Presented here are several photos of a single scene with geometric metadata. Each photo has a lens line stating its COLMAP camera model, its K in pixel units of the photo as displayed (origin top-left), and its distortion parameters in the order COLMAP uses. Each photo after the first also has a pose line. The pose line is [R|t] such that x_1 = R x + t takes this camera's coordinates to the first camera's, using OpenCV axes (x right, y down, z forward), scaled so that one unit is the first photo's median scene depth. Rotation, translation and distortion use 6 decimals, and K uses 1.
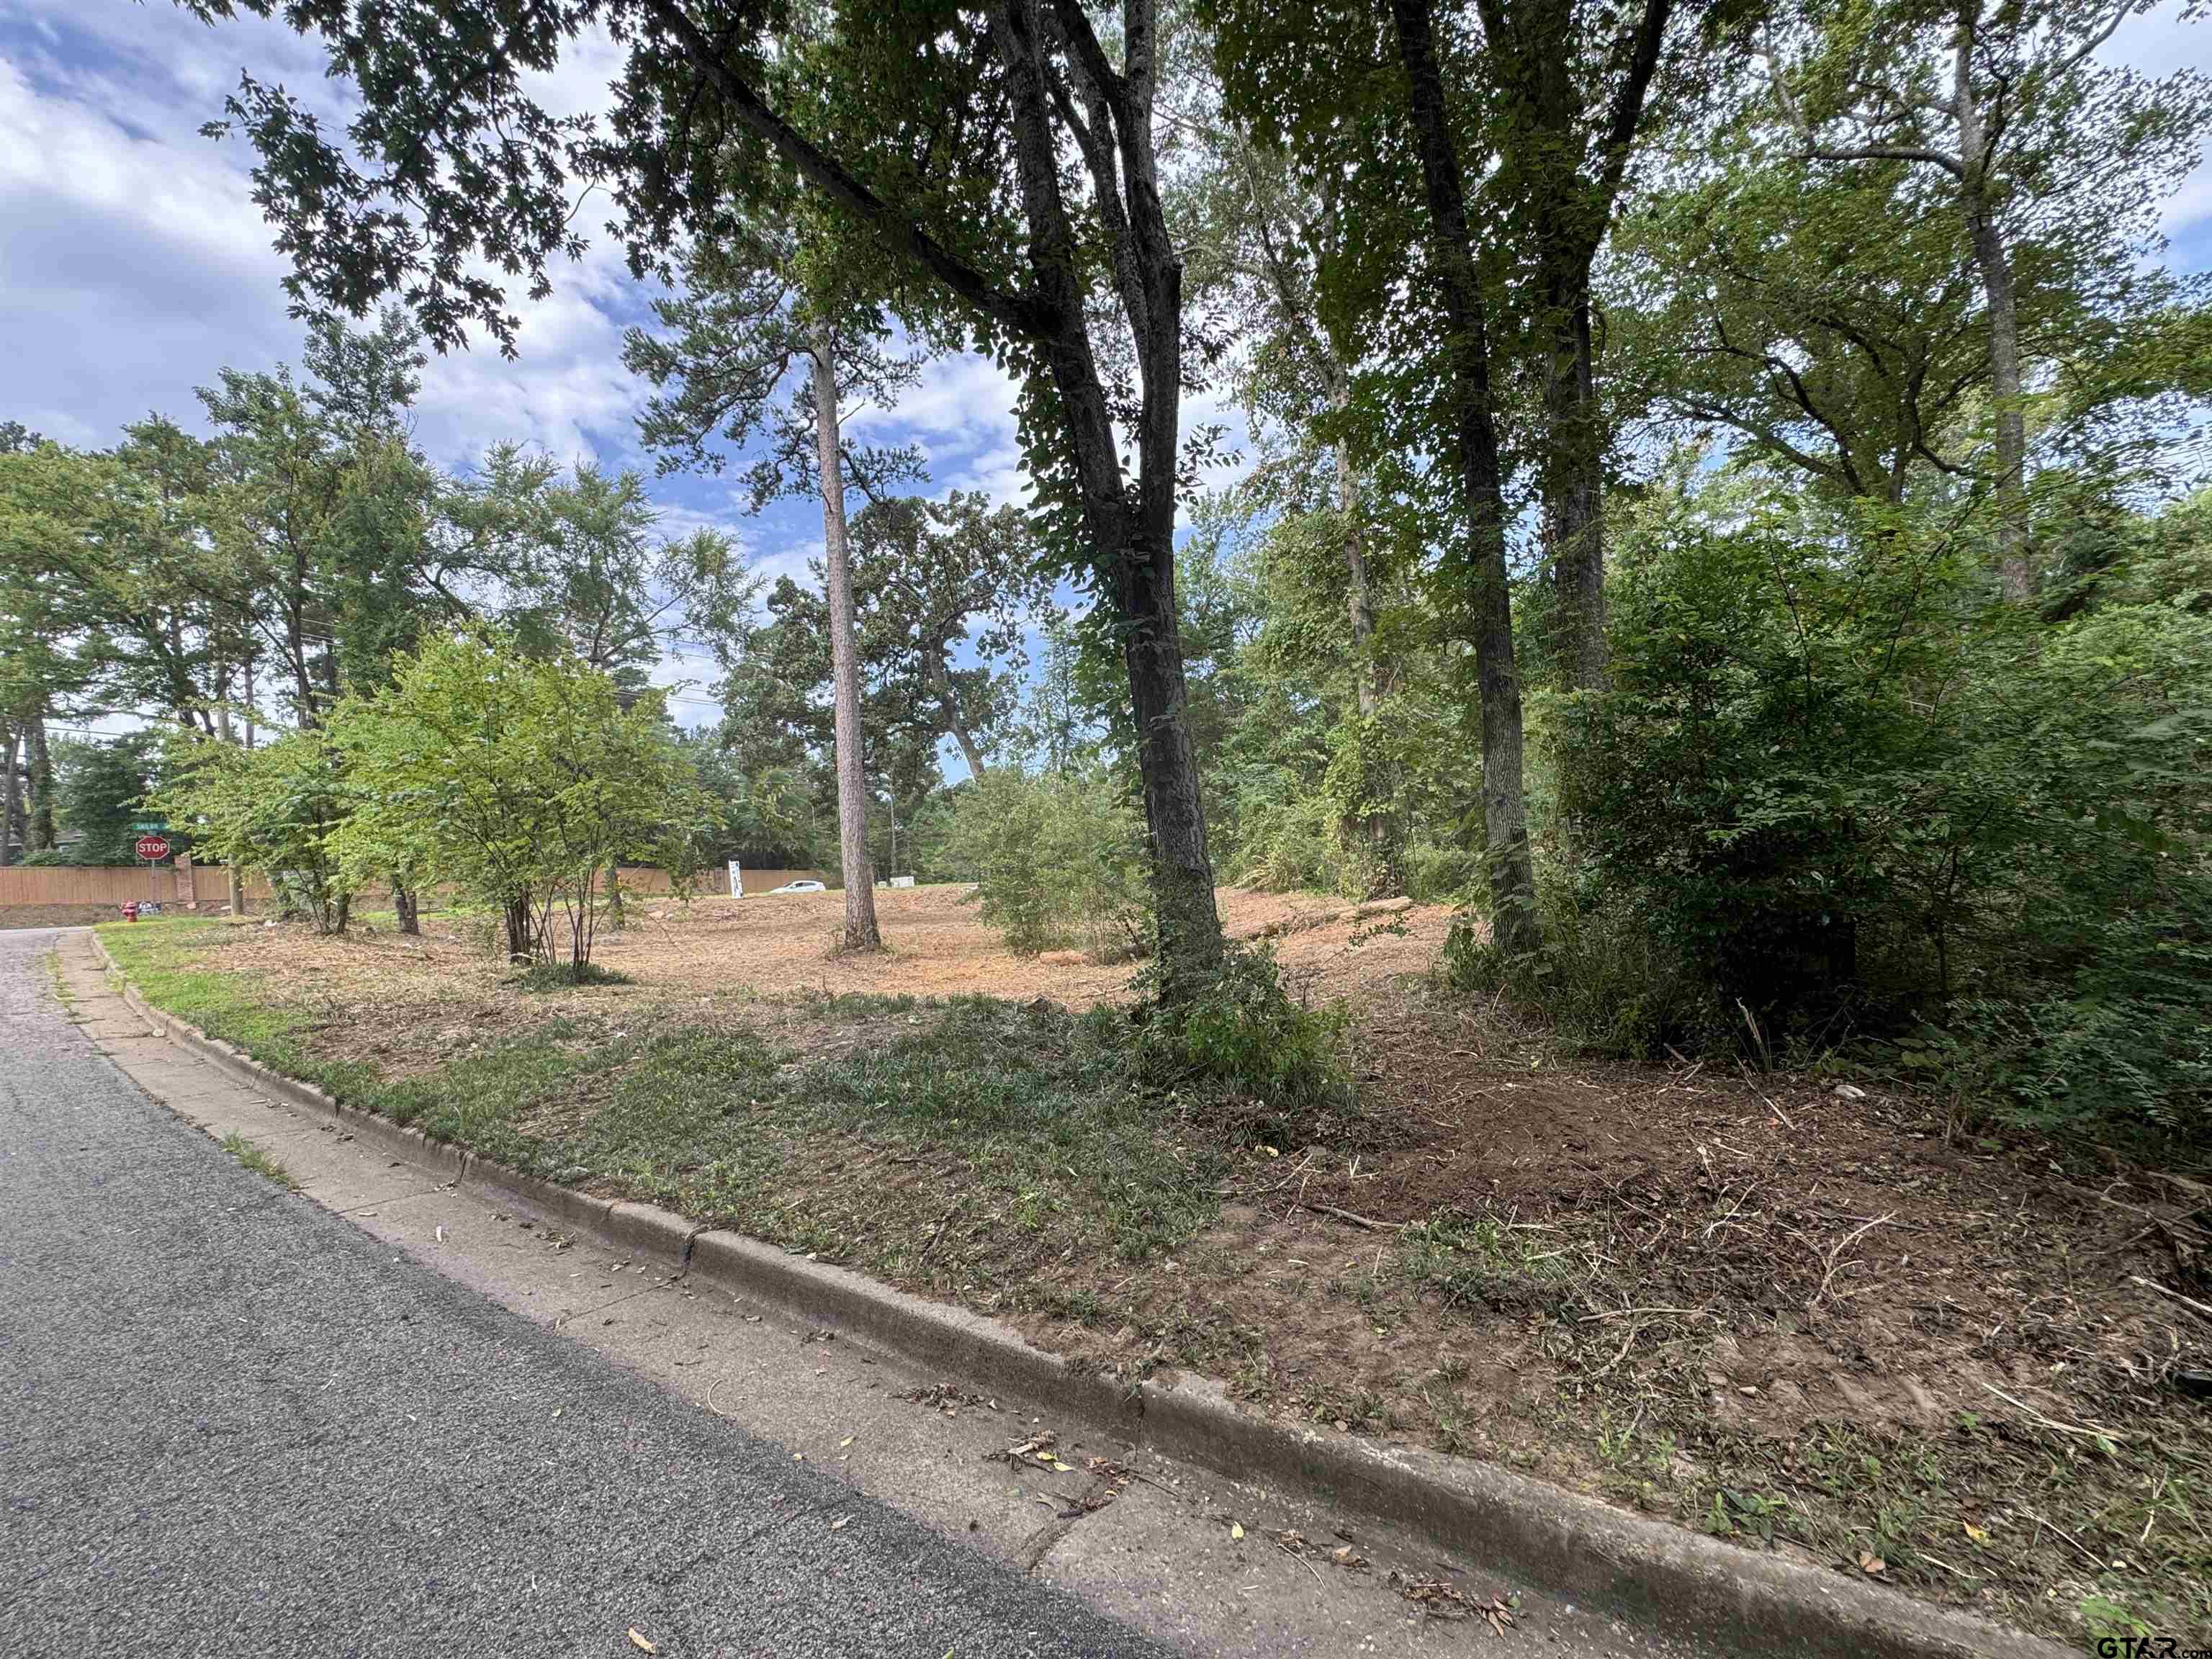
lens RADIAL K [[883.3, 0, 1107.7], [0, 883.3, 825.8], [0, 0, 1]] dist [-0.002201, 0.000278]
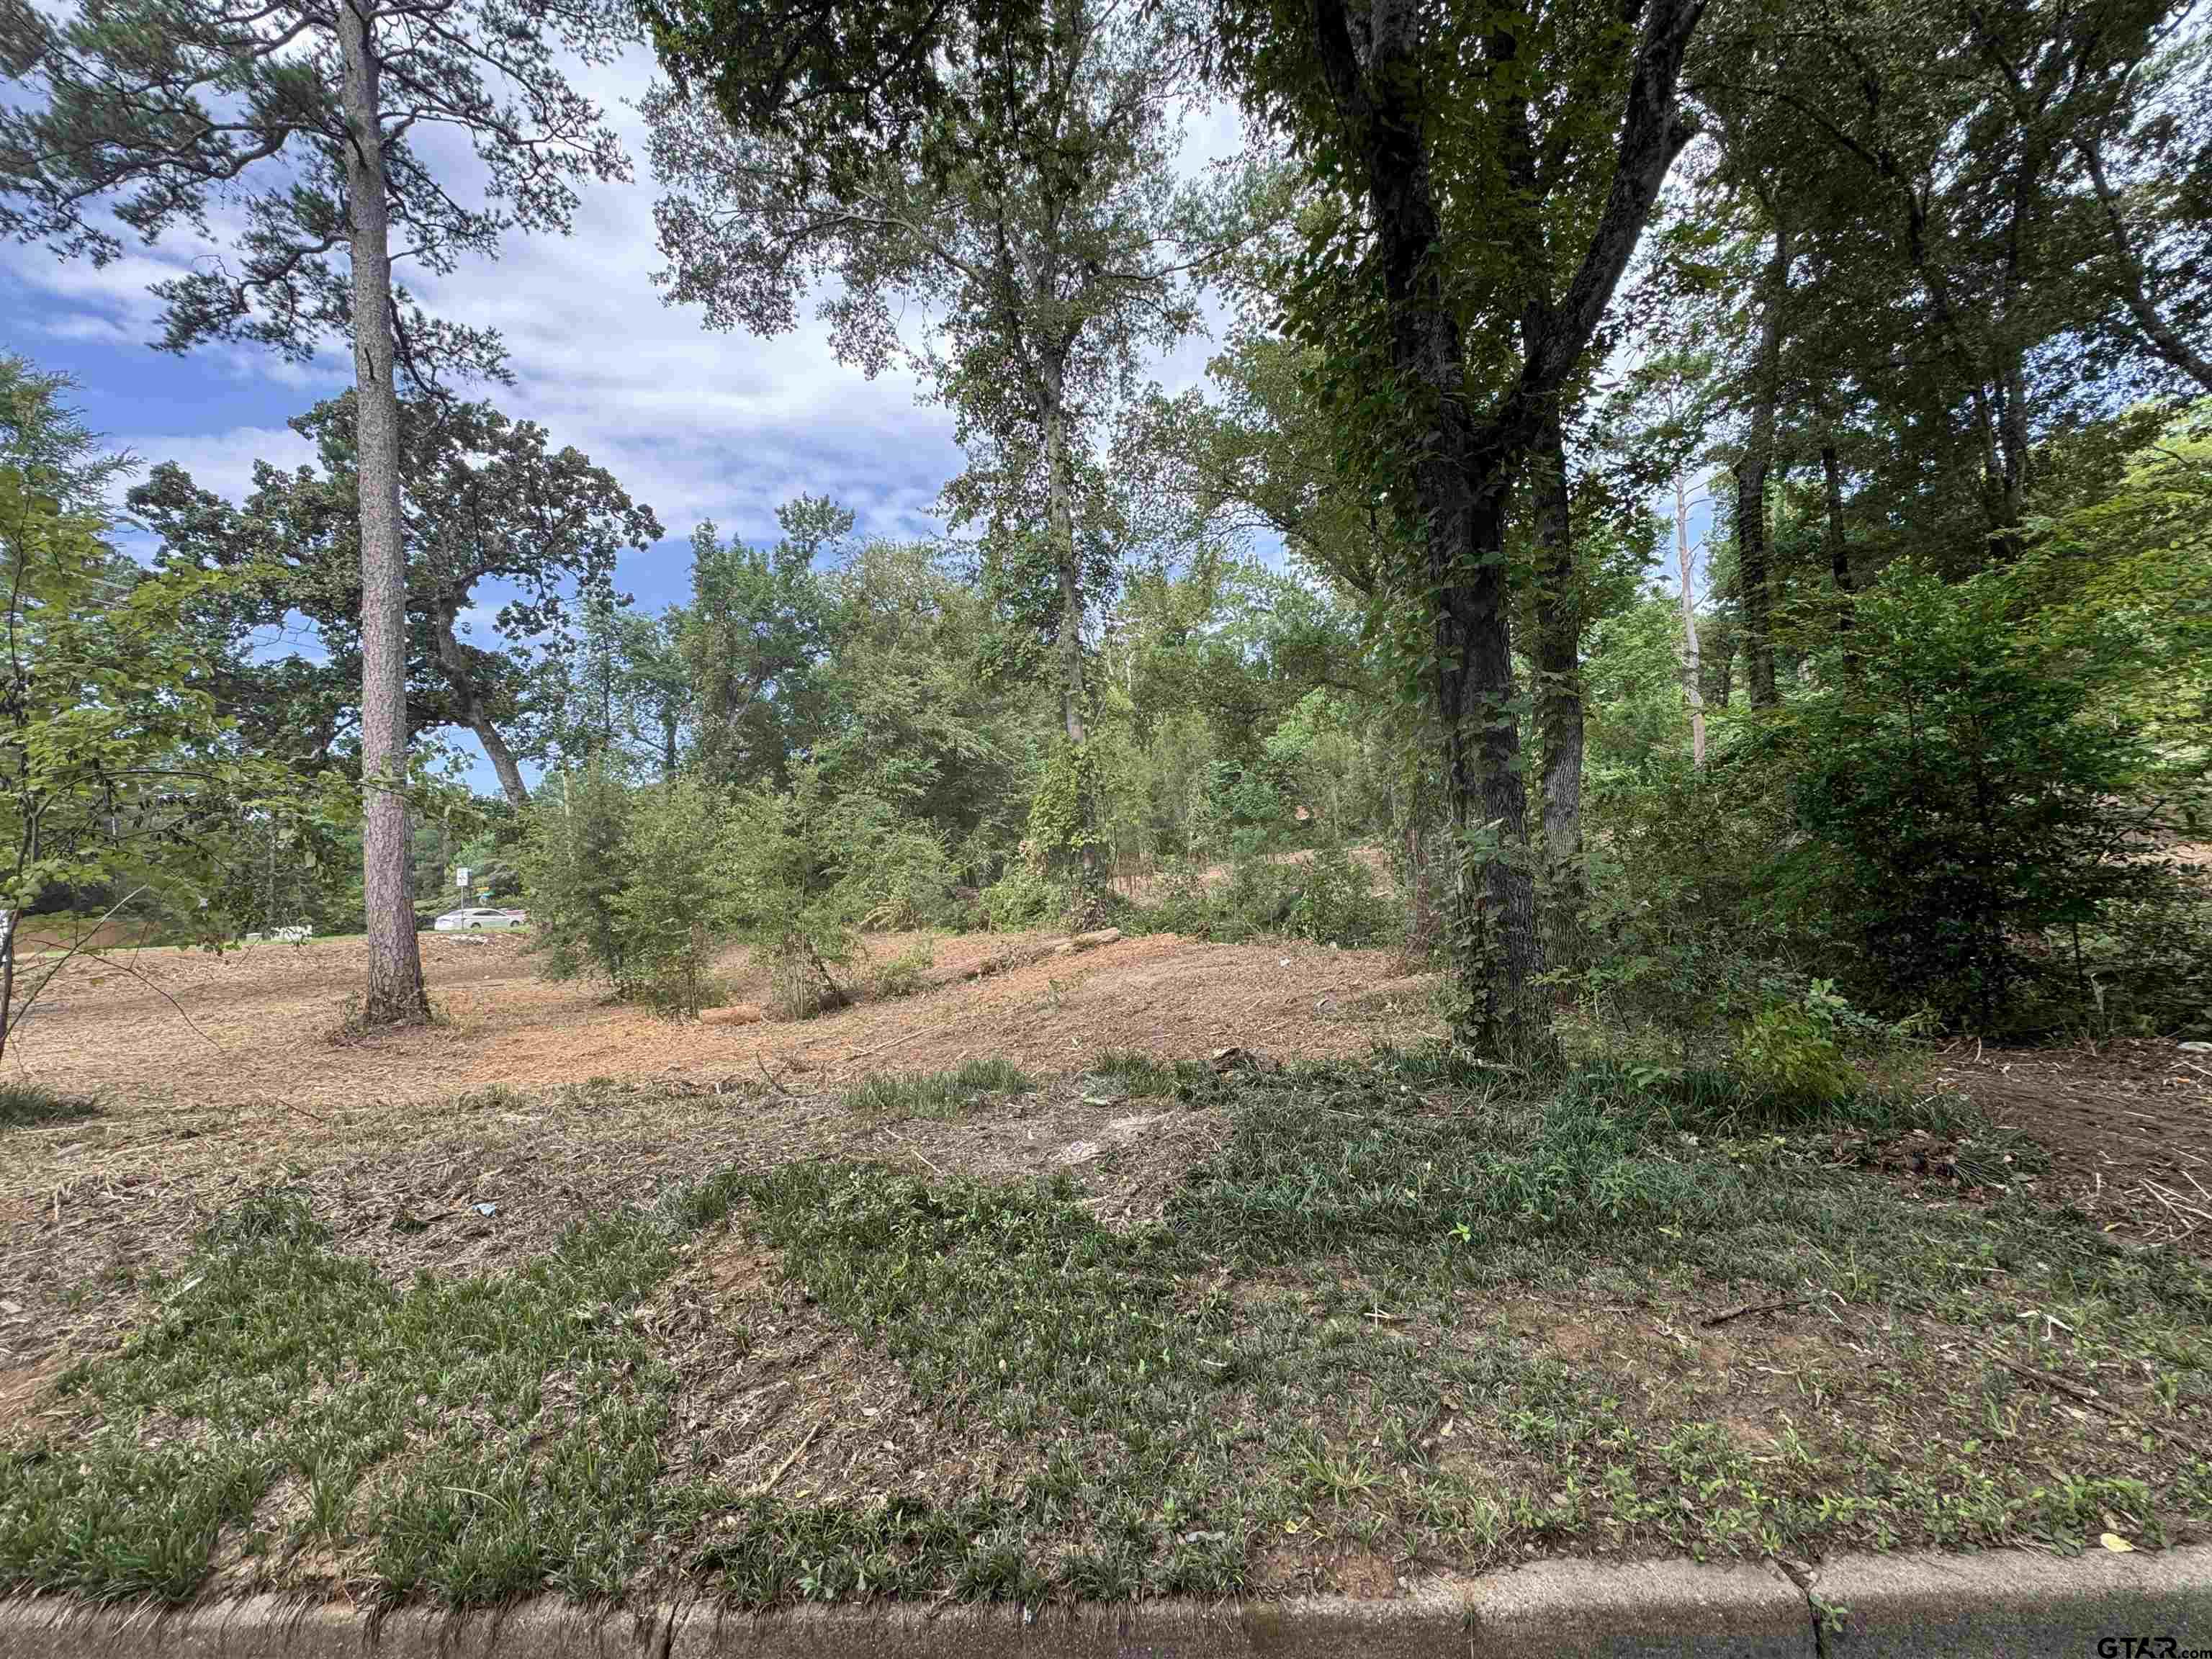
lens RADIAL K [[883.3, 0, 1105.6], [0, 883.3, 826.2], [0, 0, 1]] dist [-0.002201, 0.000278]
pose [[0.847680, 0.041645, 0.528871, -0.246446], [-0.015789, 0.998453, -0.053315, 0.022935], [-0.530273, 0.036843, 0.847026, 0.188059]]
